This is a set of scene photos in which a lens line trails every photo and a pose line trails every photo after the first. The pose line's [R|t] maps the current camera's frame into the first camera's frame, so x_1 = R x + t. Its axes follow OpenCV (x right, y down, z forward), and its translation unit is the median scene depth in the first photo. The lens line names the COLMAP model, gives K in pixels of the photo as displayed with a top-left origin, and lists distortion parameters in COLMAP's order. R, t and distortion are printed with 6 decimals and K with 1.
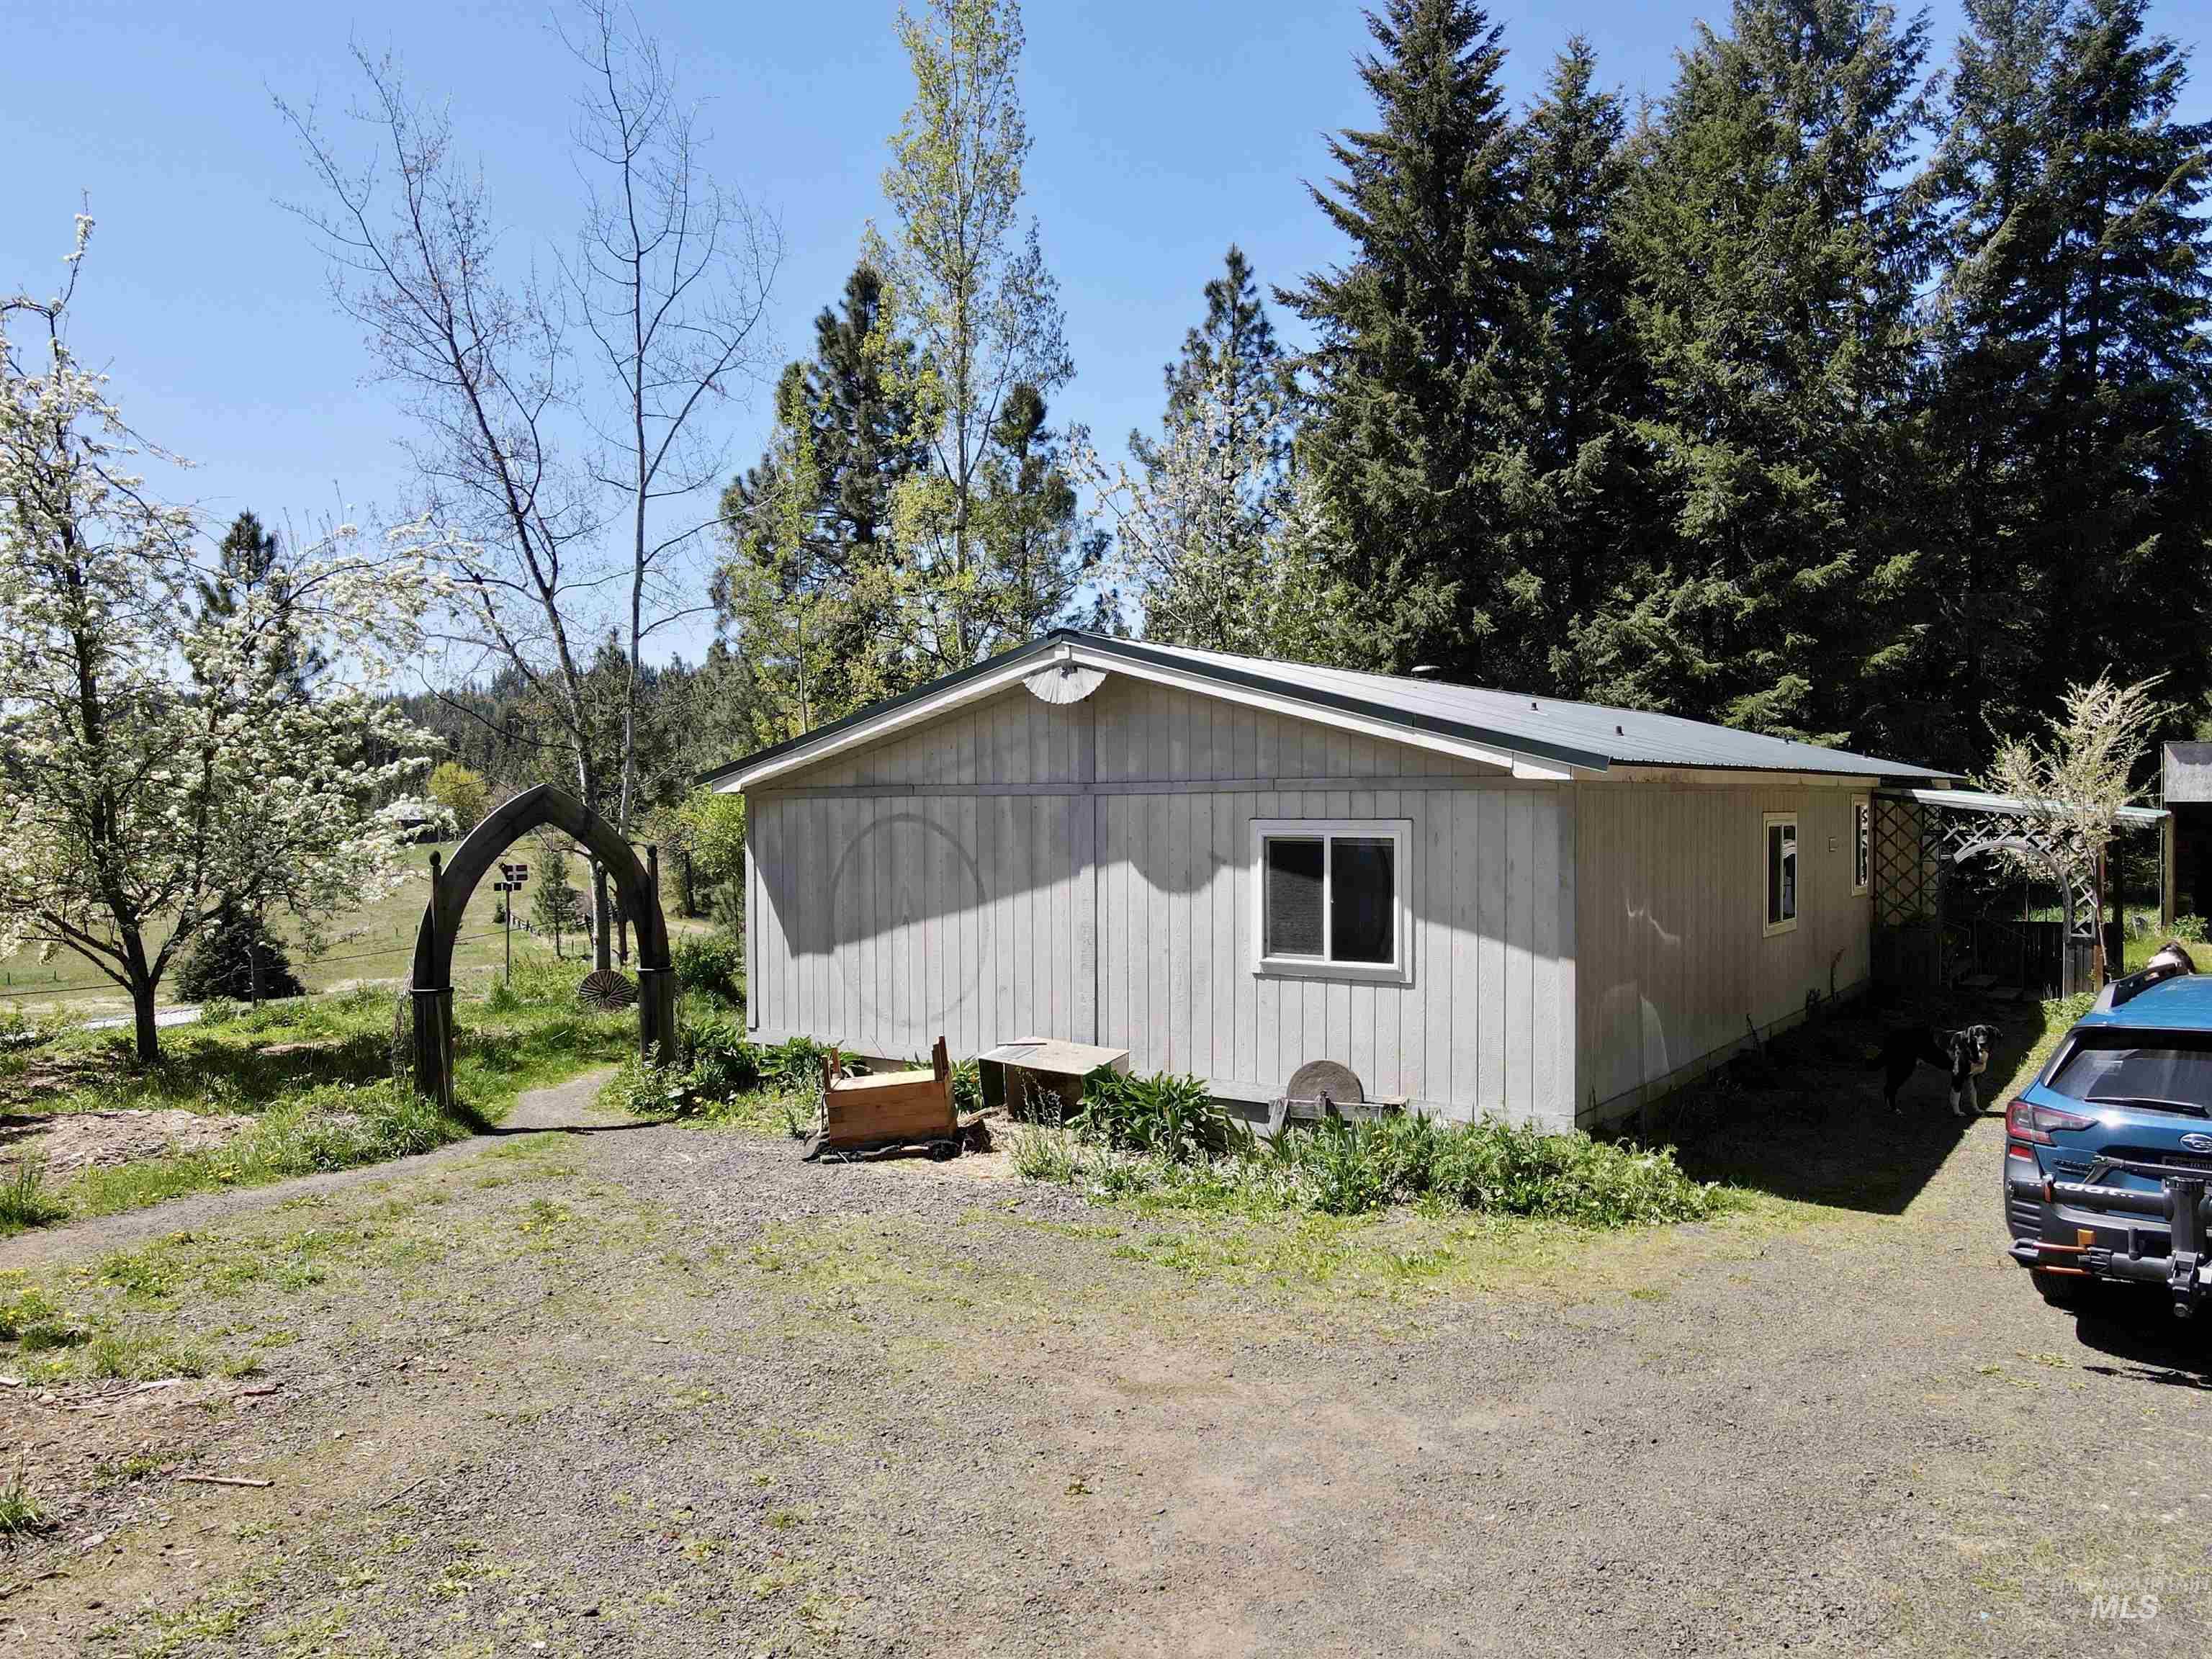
lens RADIAL K [[1597.6, 0, 1106.2], [0, 1597.6, 828.7], [0, 0, 1]] dist [0.012921, 0.003759]
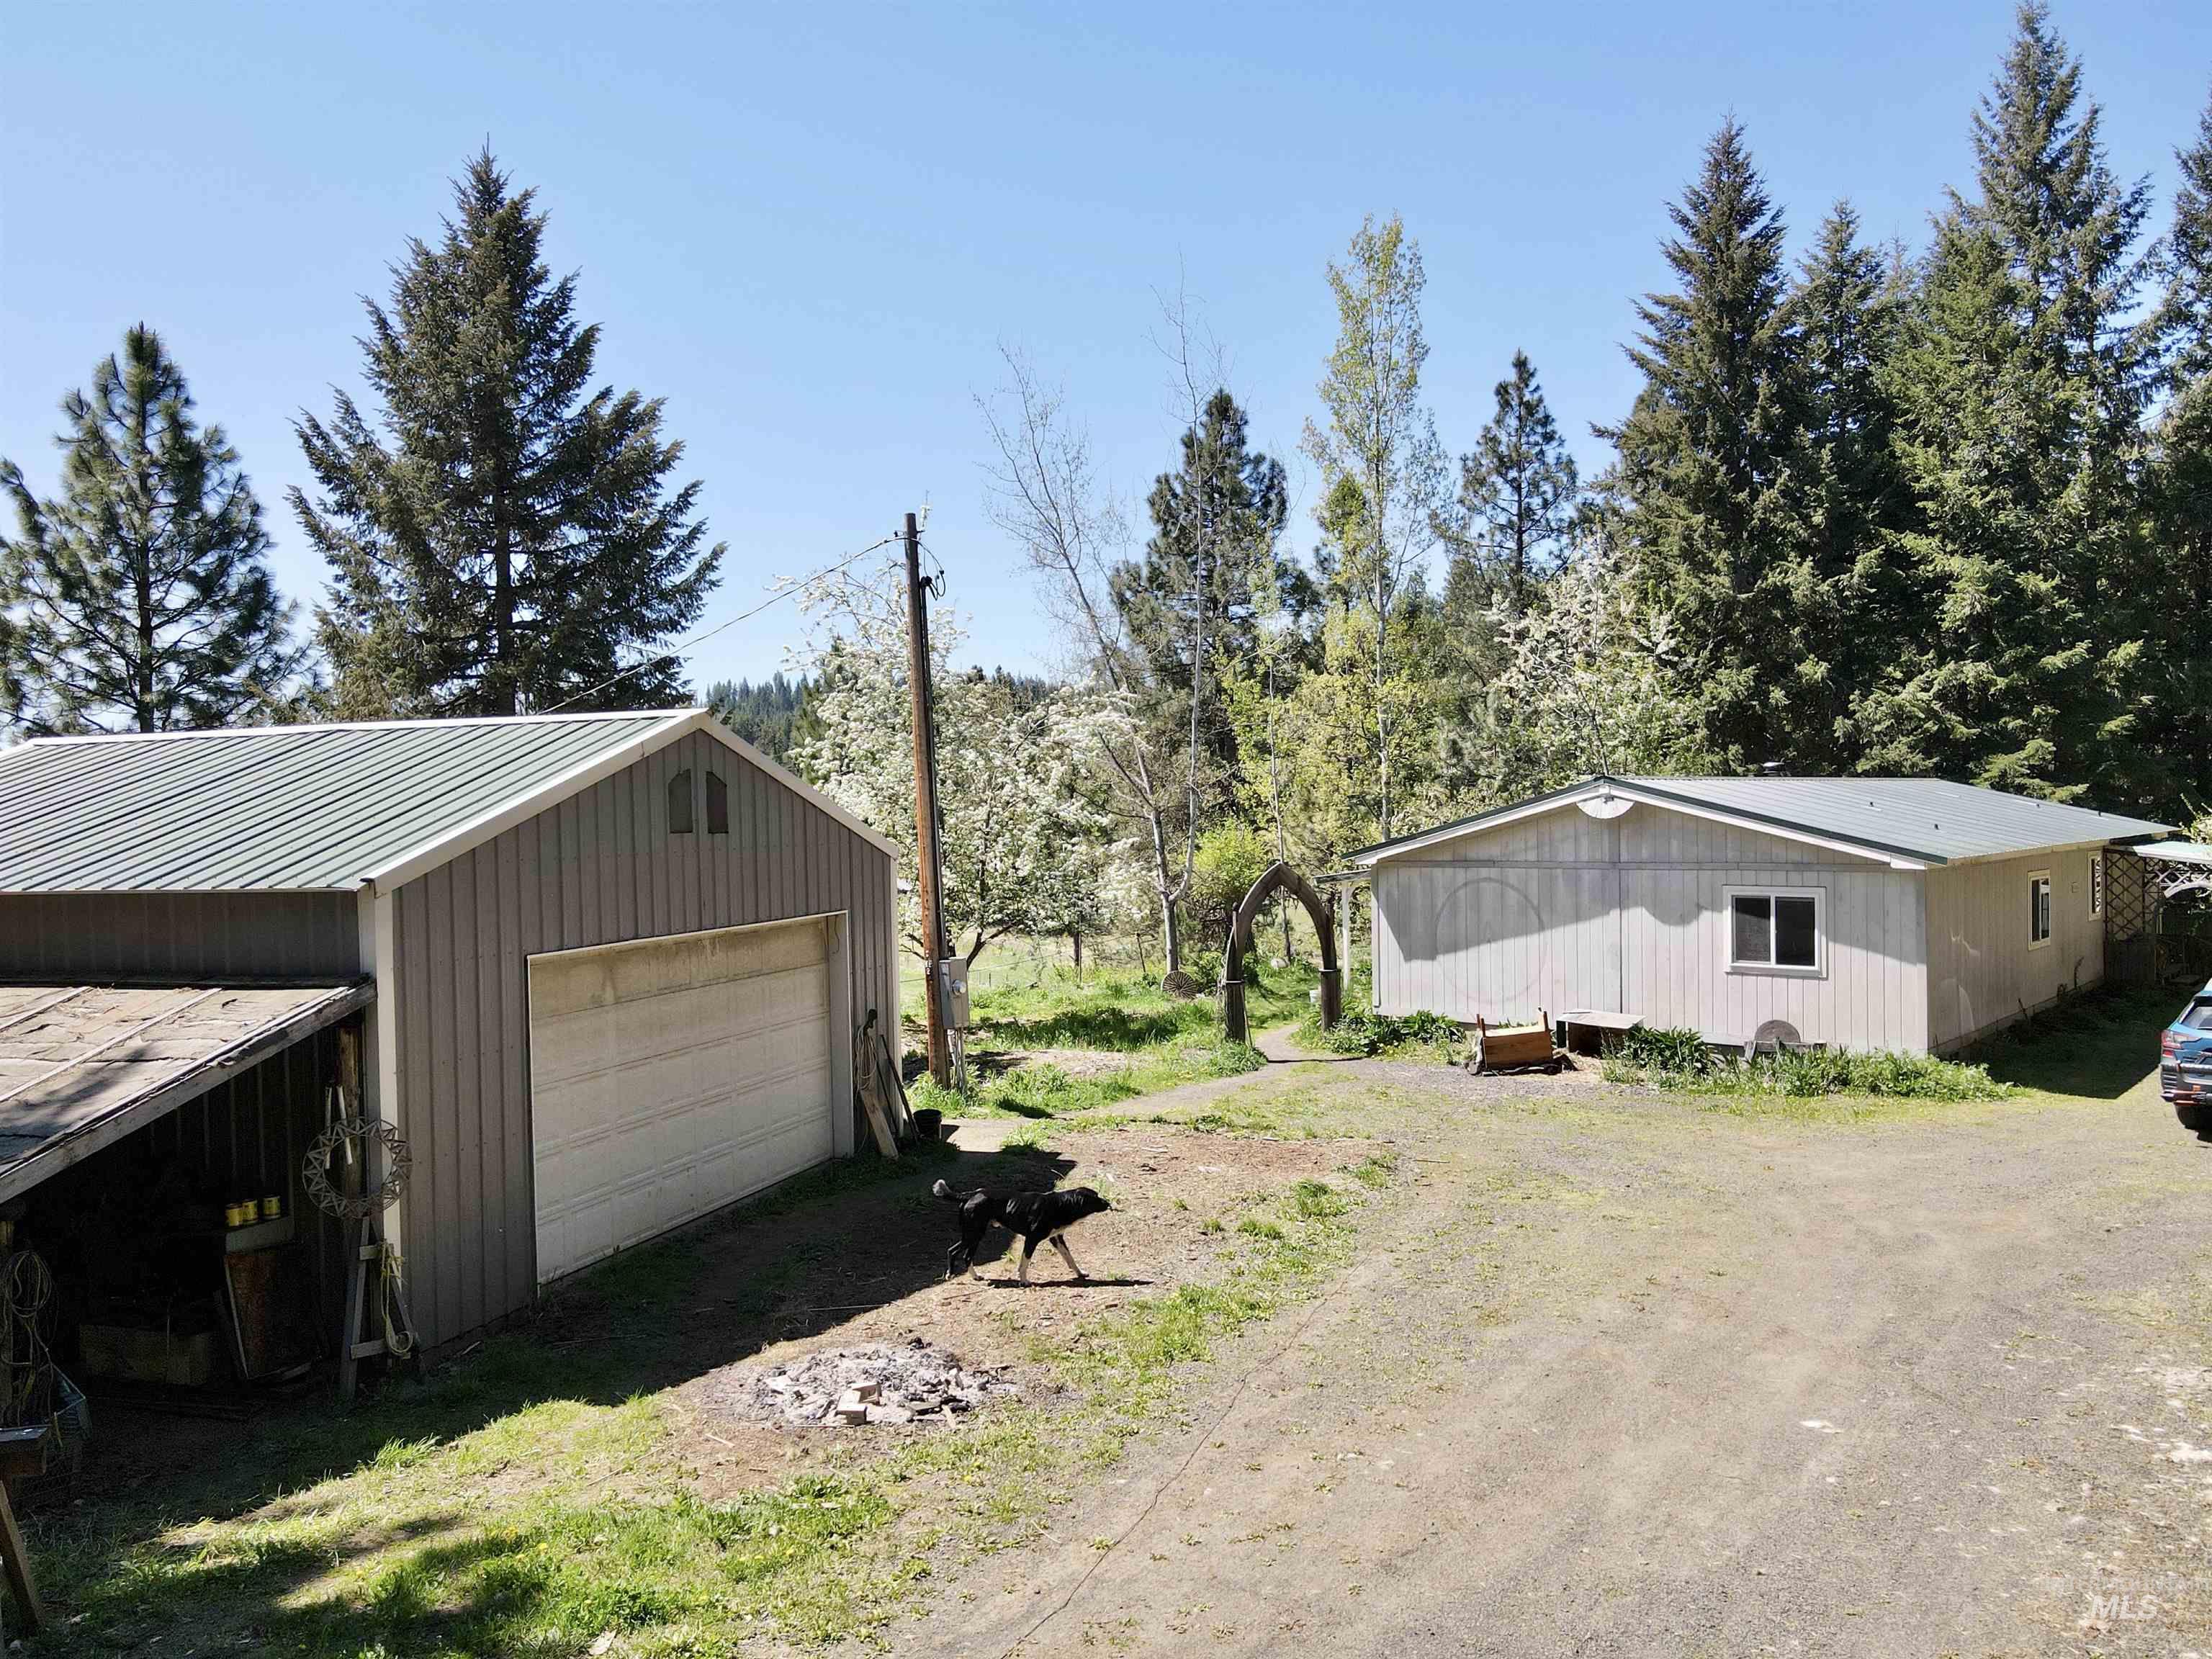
lens RADIAL K [[1597.6, 0, 1107.6], [0, 1597.6, 824.4], [0, 0, 1]] dist [0.012921, 0.003759]
pose [[0.993232, -0.009459, -0.115764, -0.160963], [0.008964, 0.999948, -0.004792, -0.029758], [0.115803, 0.003722, 0.993265, -0.355214]]
